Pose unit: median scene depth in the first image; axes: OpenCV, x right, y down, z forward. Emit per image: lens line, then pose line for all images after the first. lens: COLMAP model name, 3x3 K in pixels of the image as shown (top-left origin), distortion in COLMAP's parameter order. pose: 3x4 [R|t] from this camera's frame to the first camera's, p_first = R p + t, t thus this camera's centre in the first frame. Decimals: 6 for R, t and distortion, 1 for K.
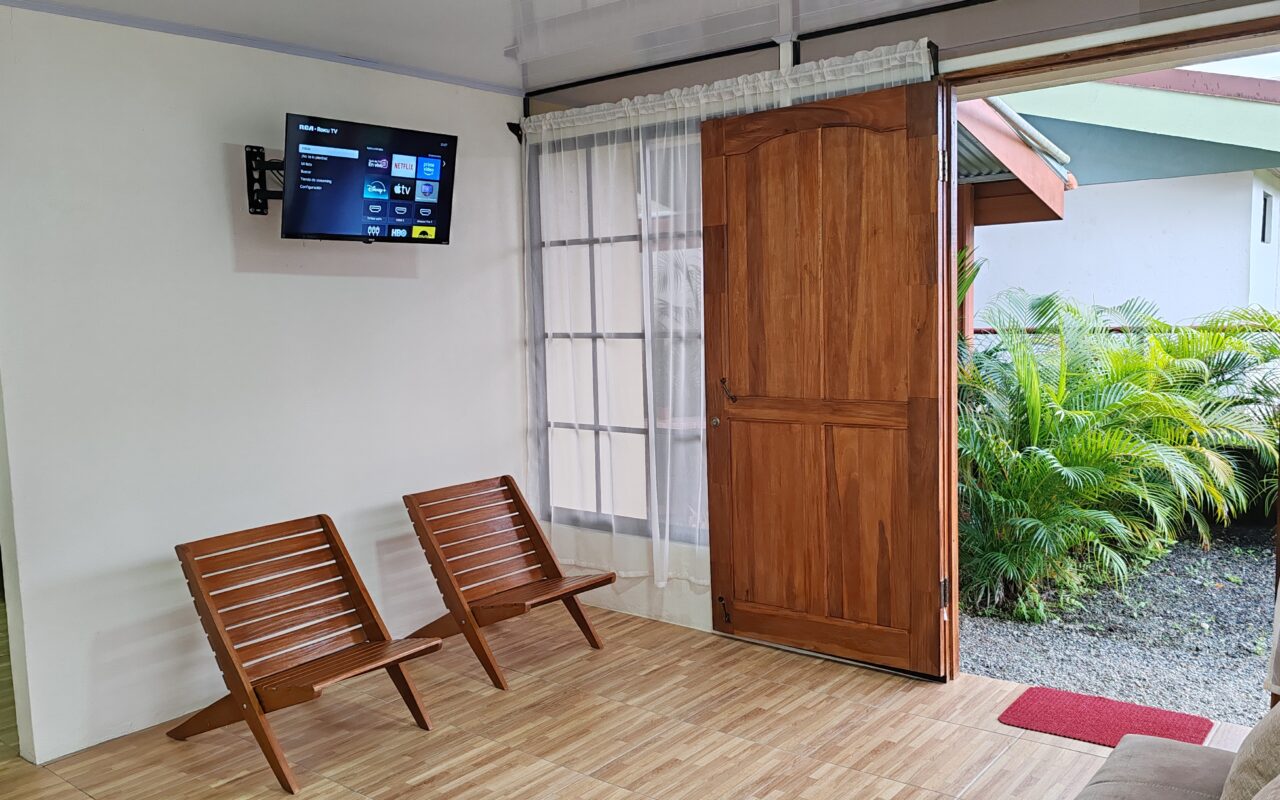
lens RADIAL K [[1034.4, 0, 642.2], [0, 1034.4, 396.9], [0, 0, 1]] dist [0.033867, 0.012868]
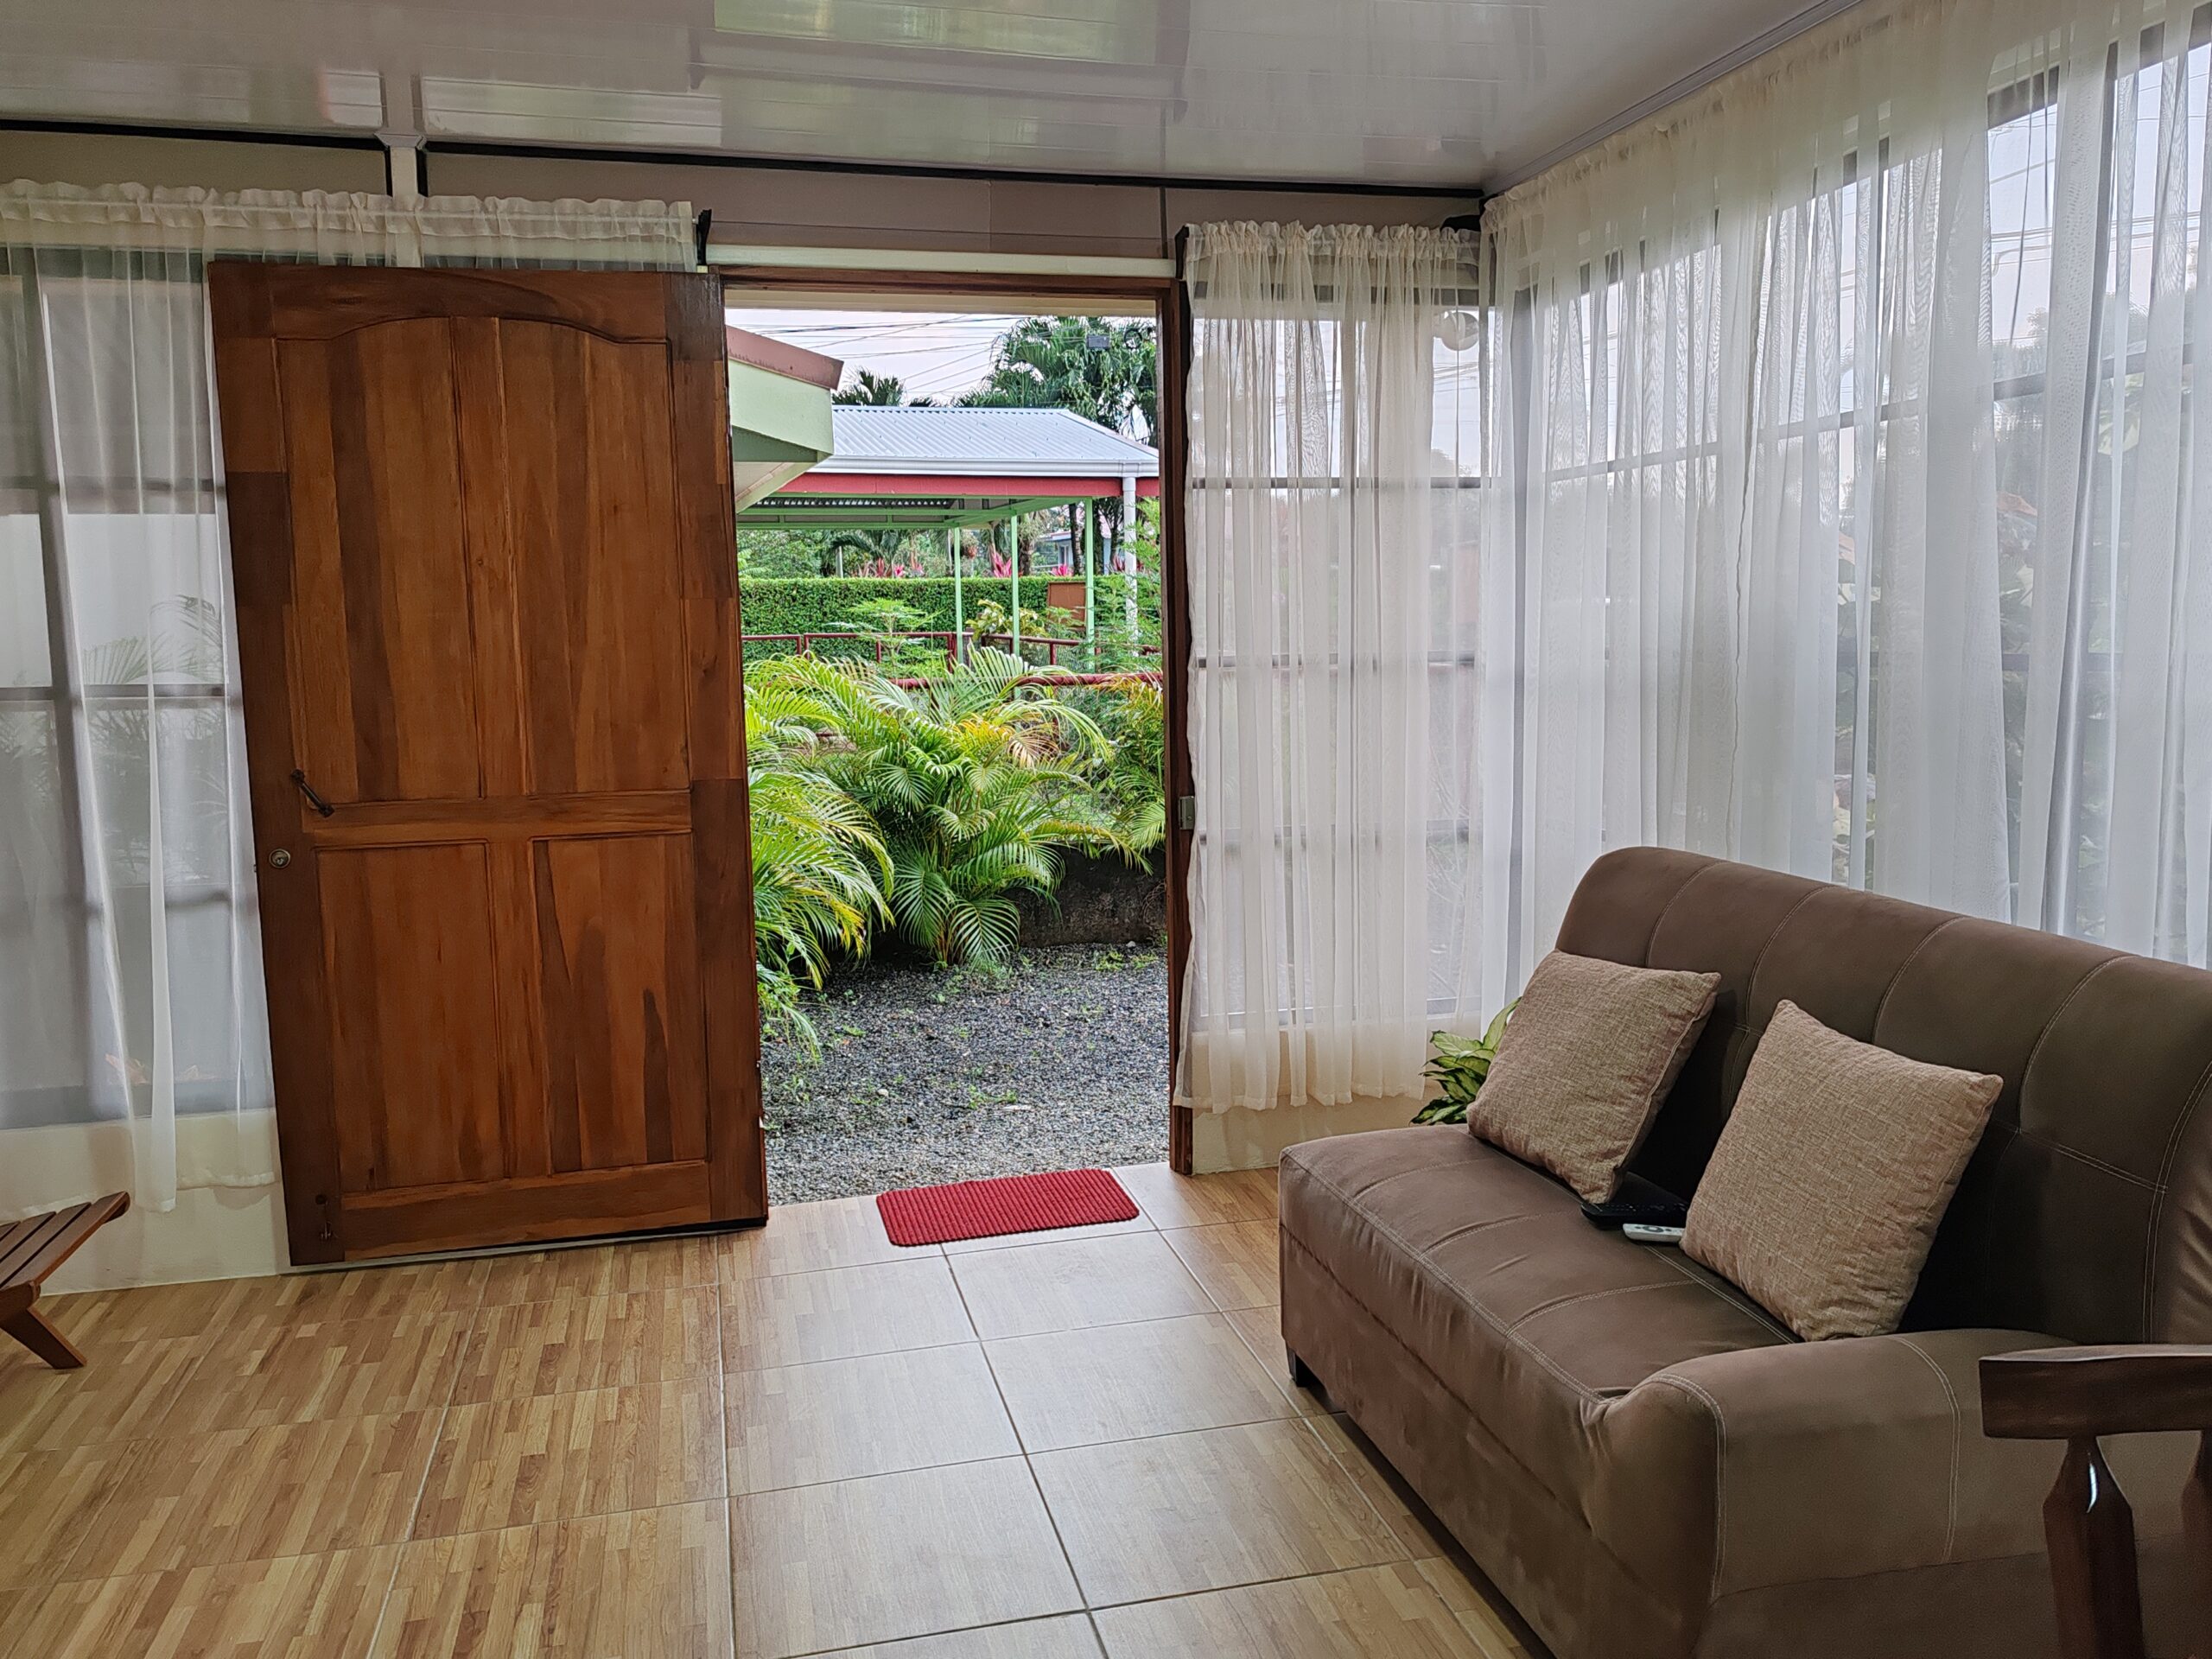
lens RADIAL K [[1767.5, 0, 1105.8], [0, 1767.5, 830.8], [0, 0, 1]] dist [0.032148, -0.021988]
pose [[0.611840, -0.068965, 0.787969, -0.400007], [0.072877, 0.996870, 0.030661, 0.014482], [-0.787617, 0.038665, 0.614951, 0.148969]]
